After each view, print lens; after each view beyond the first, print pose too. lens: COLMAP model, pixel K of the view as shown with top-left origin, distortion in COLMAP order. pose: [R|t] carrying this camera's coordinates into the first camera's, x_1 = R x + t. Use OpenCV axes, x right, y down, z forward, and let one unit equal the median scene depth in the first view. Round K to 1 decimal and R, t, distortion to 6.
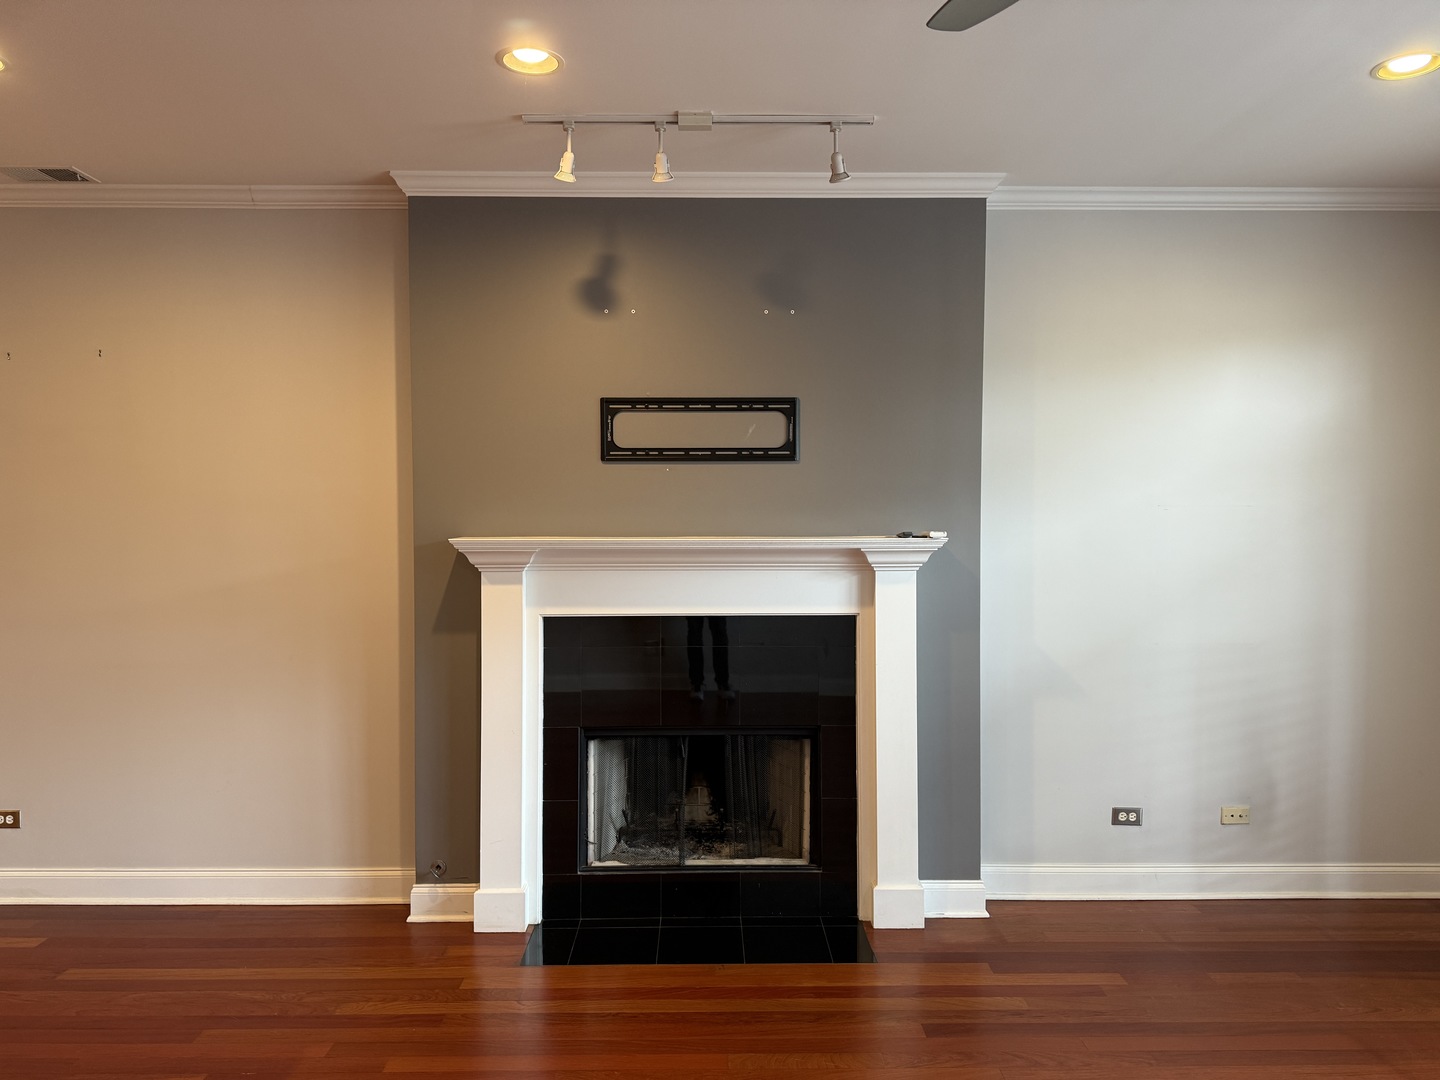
lens RADIAL K [[957.6, 0, 719.0], [0, 957.6, 532.1], [0, 0, 1]] dist [0.057083, -0.084216]
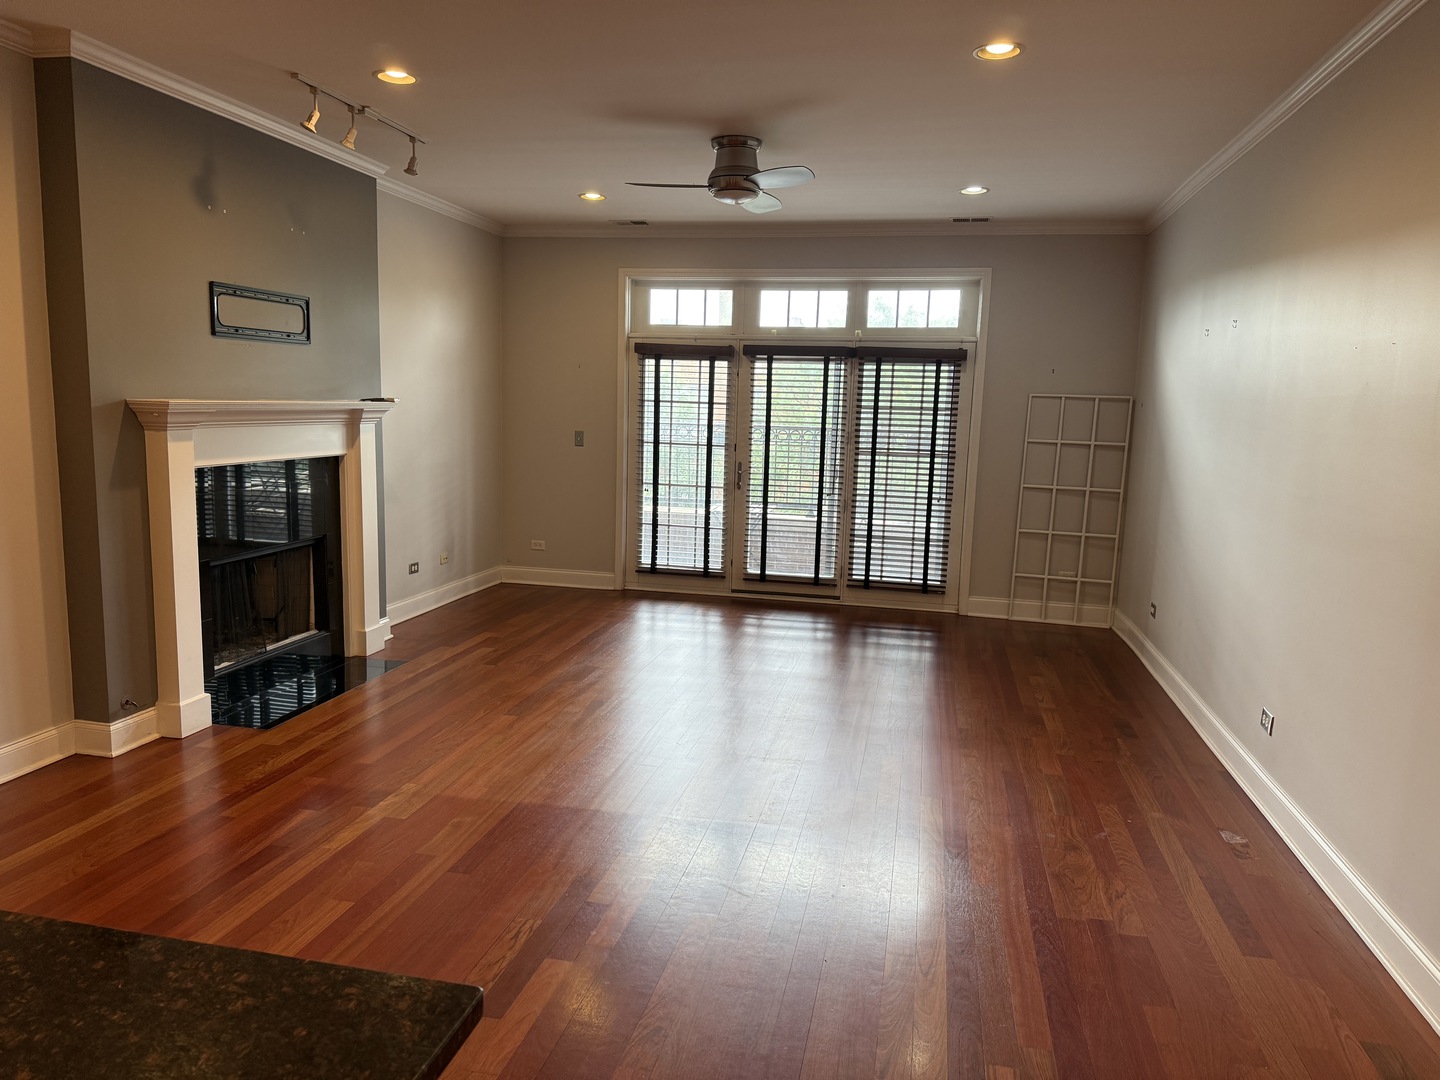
lens RADIAL K [[957.6, 0, 719.0], [0, 957.6, 532.1], [0, 0, 1]] dist [0.057083, -0.084216]
pose [[0.230242, -0.124361, 0.965154, -1.166697], [-0.006558, 0.991580, 0.129330, 0.009290], [-0.973111, -0.036107, 0.227487, 0.101955]]
